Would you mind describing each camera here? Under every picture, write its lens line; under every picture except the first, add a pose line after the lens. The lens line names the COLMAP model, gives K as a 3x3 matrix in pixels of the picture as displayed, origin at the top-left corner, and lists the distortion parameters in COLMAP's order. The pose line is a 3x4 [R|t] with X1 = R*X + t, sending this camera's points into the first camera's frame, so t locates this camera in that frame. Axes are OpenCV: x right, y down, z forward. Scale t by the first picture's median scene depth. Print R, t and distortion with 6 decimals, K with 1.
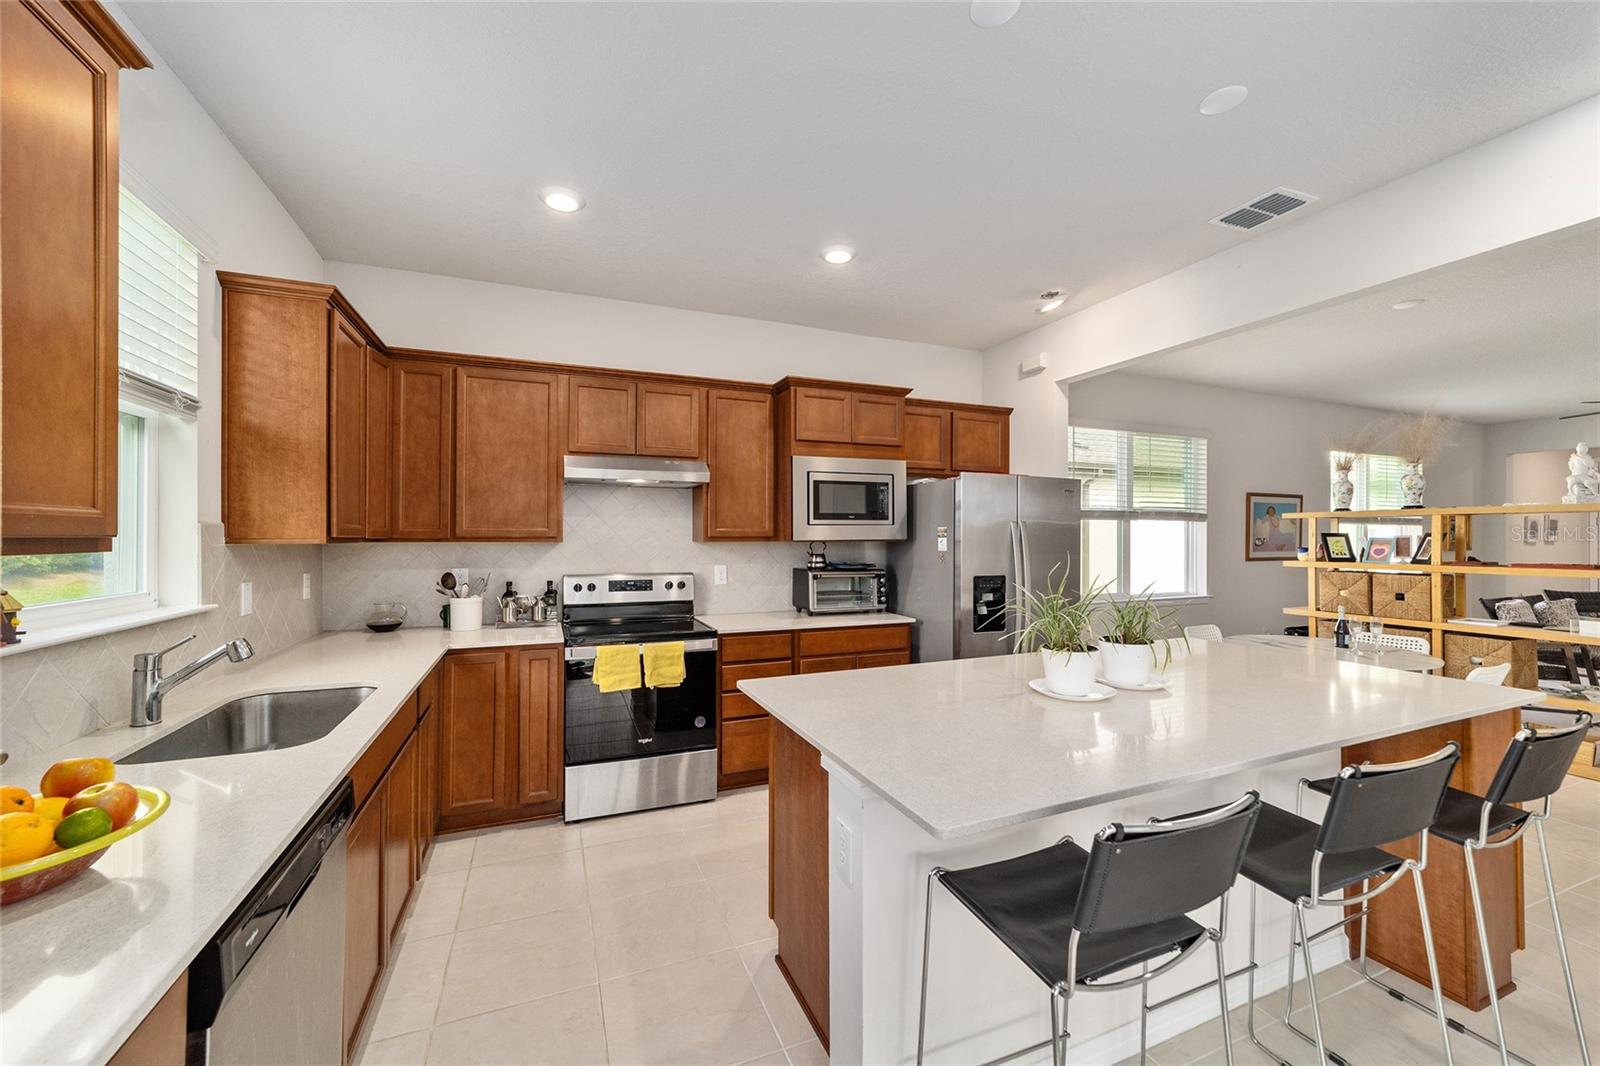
lens RADIAL K [[619.9, 0, 793.8], [0, 619.9, 534.2], [0, 0, 1]] dist [-0.003615, 0.000519]
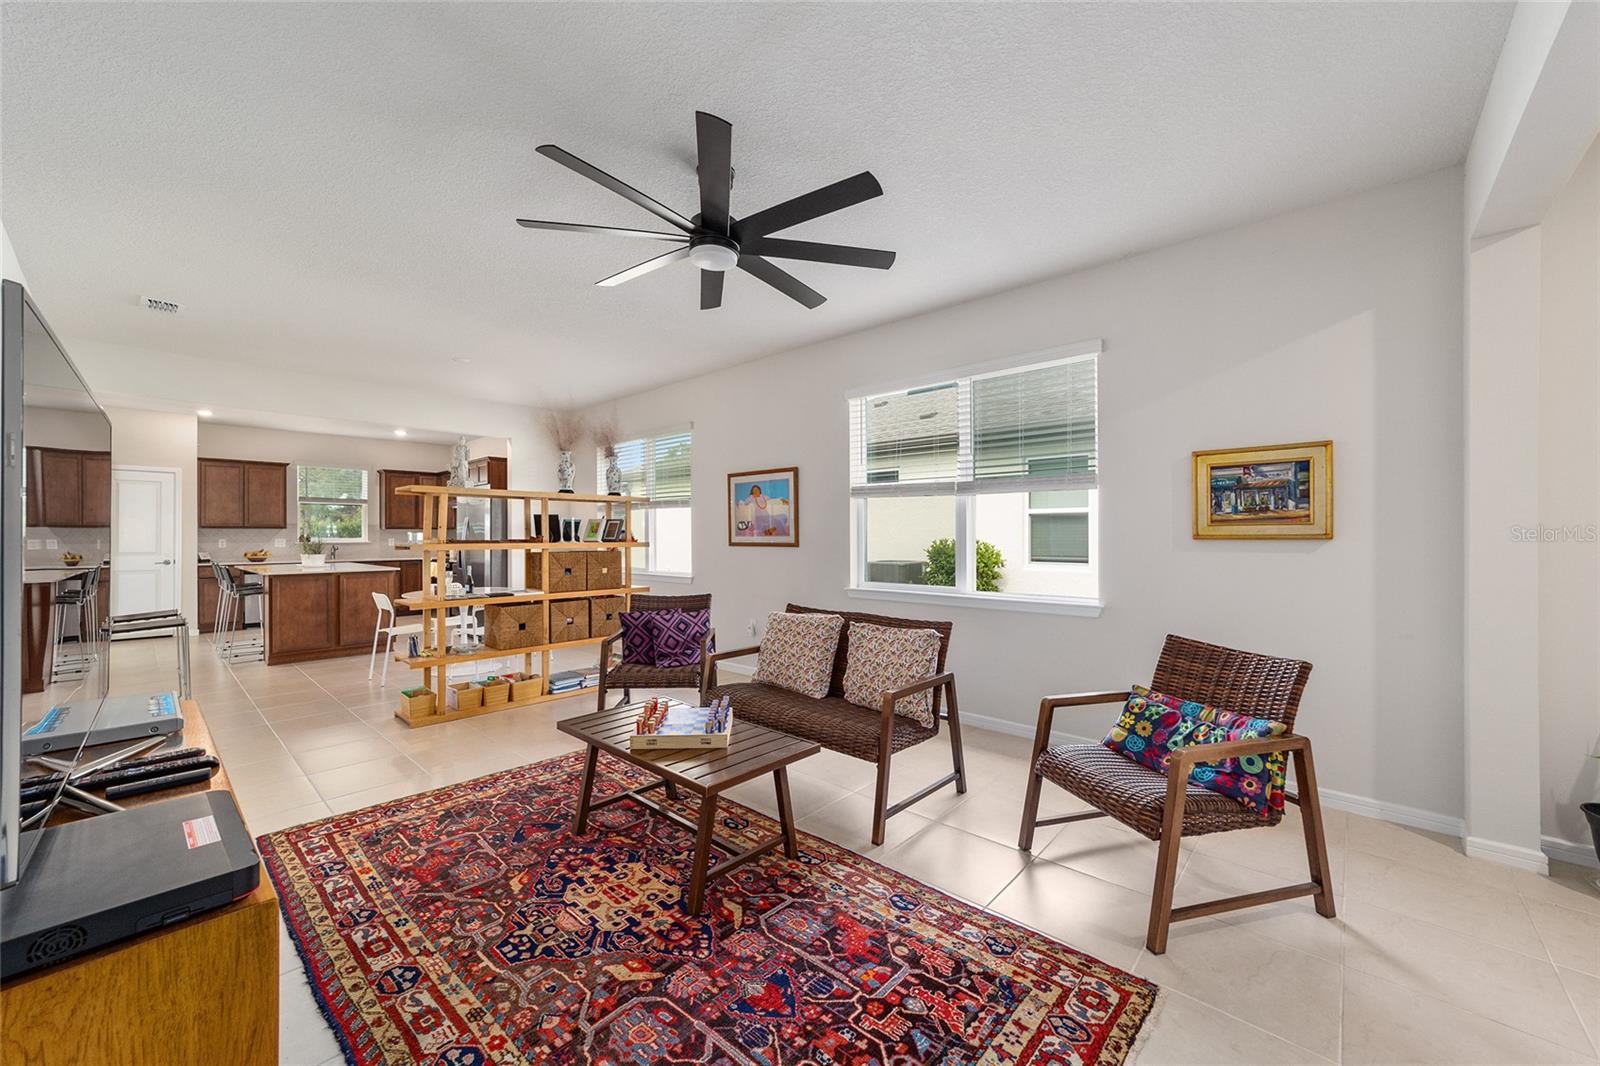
lens RADIAL K [[609.1, 0, 794.6], [0, 609.1, 534.0], [0, 0, 1]] dist [-0.012852, 0.004324]
pose [[0.422120, -0.005165, -0.906525, 2.626516], [0.004544, 0.999983, -0.003581, 0.046982], [0.906529, -0.002608, 0.422137, 1.114268]]
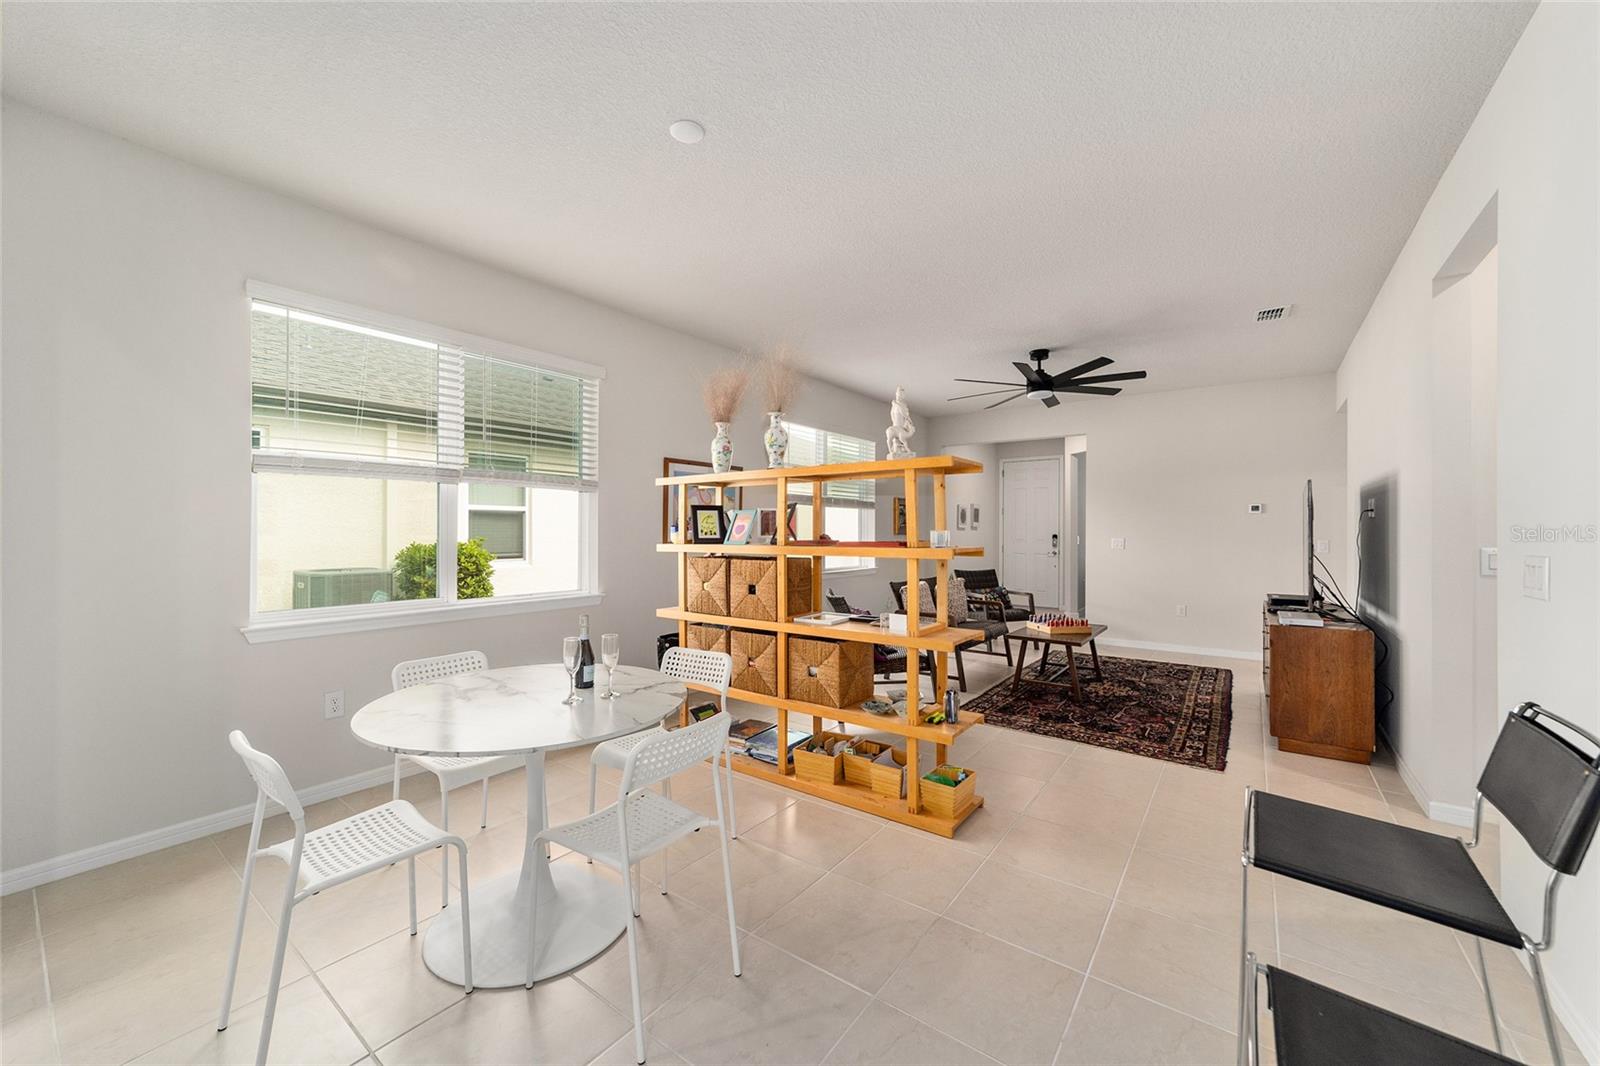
lens RADIAL K [[609.1, 0, 794.6], [0, 609.1, 534.0], [0, 0, 1]] dist [-0.012852, 0.004324]
pose [[0.861621, -0.003784, 0.507538, 0.781325], [-0.001568, 0.999948, 0.010117, 0.032770], [-0.507550, -0.009513, 0.861570, 0.417300]]
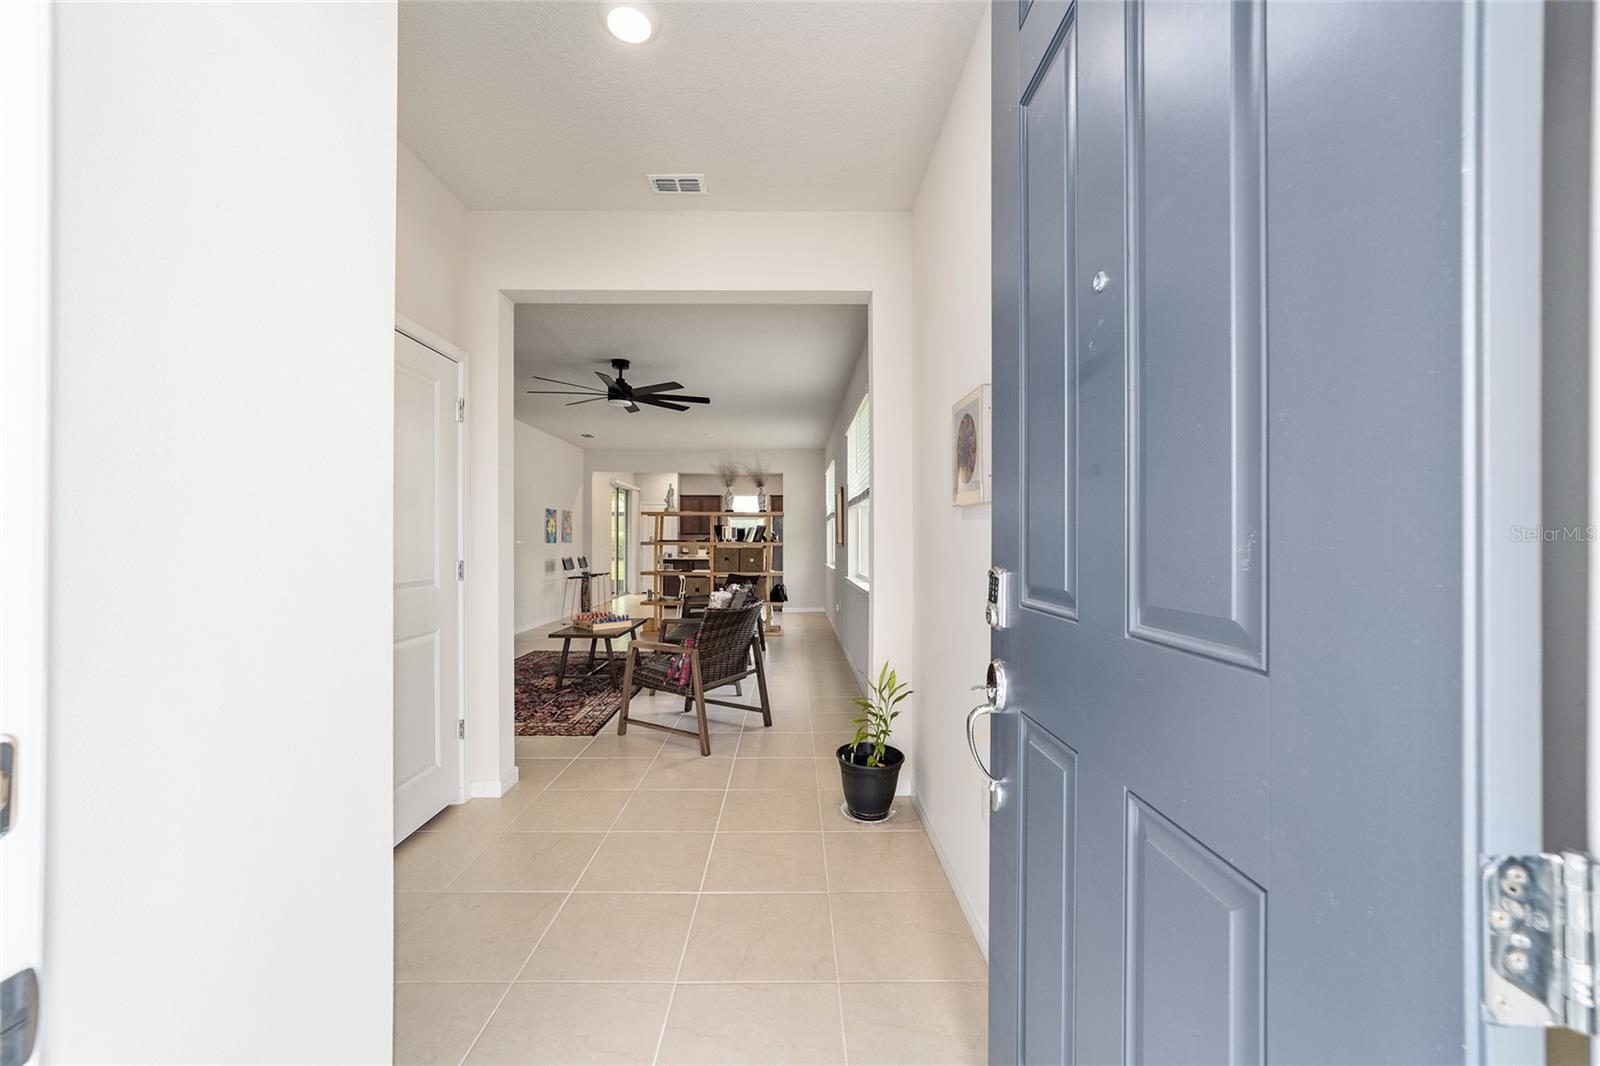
lens RADIAL K [[619.9, 0, 793.8], [0, 619.9, 534.2], [0, 0, 1]] dist [-0.003615, 0.000519]
pose [[-0.377537, -0.013043, -0.925902, 3.169926], [0.002237, 0.999885, -0.014997, 0.064326], [0.925992, -0.007733, -0.377465, 2.262910]]
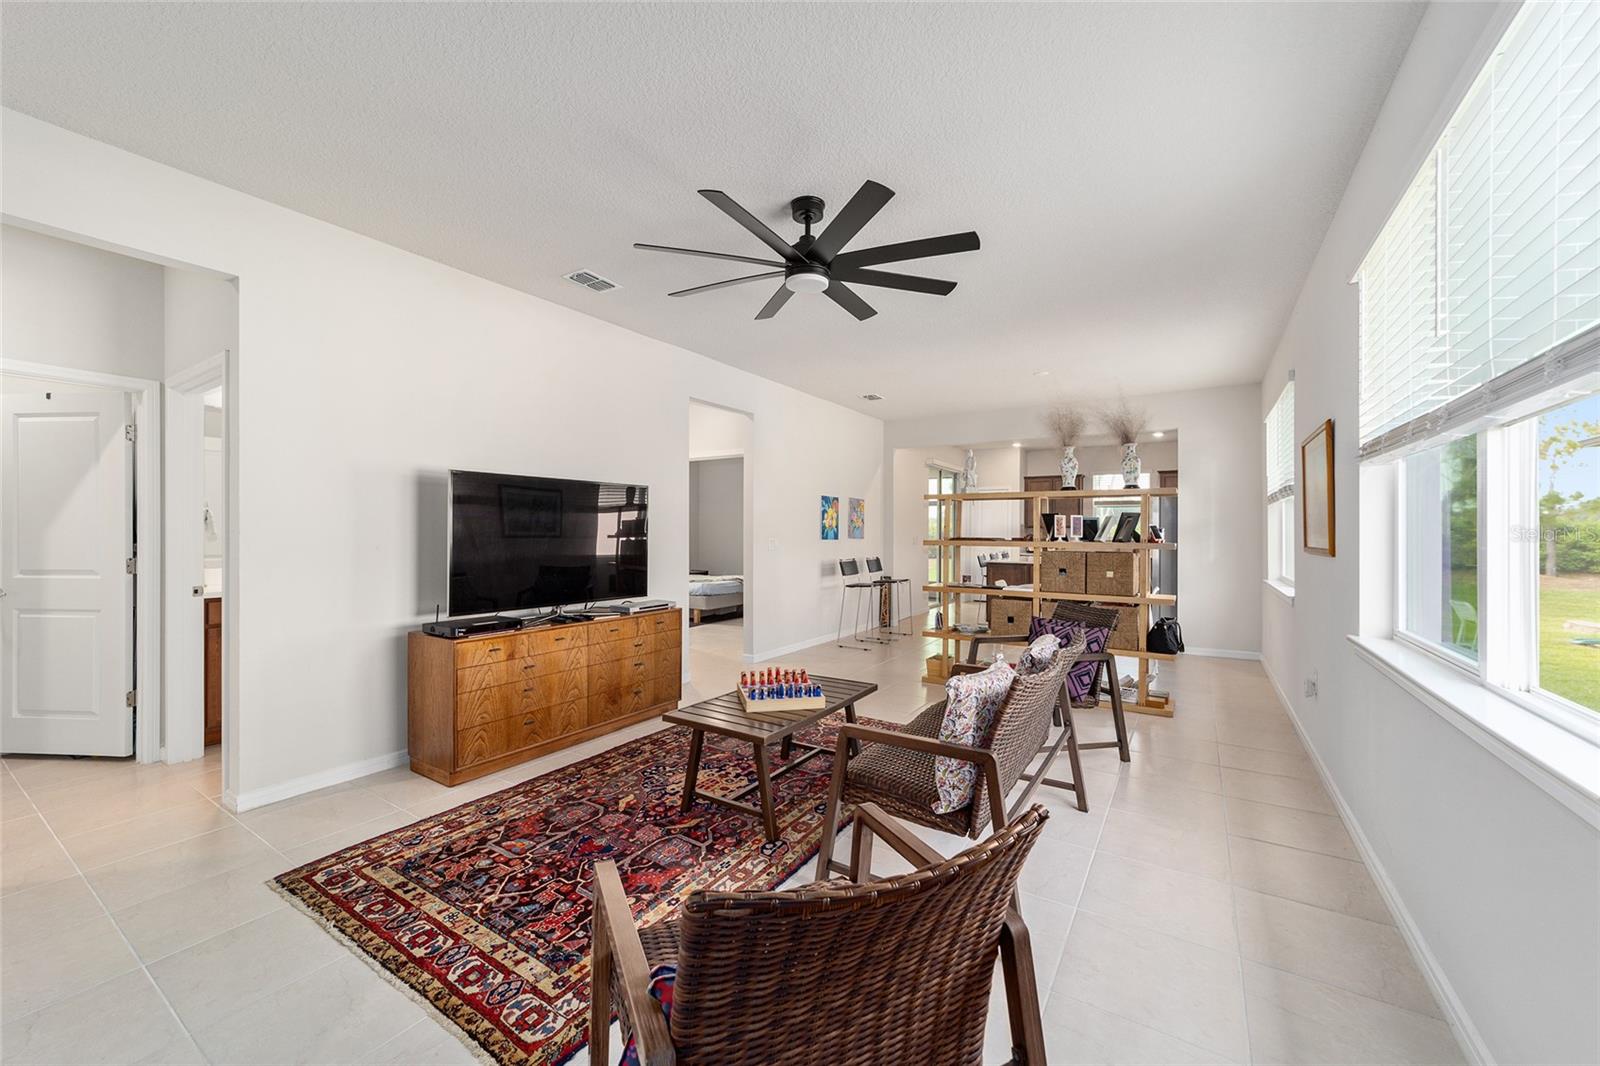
lens RADIAL K [[614.7, 0, 800.0], [0, 614.7, 533.0], [0, 0, 1]] dist [-0.008094, 0.000024]
pose [[-0.821898, -0.006037, -0.569602, 2.408003], [-0.003557, 0.999979, -0.005465, 0.049398], [0.569623, -0.002466, -0.821902, 1.953202]]
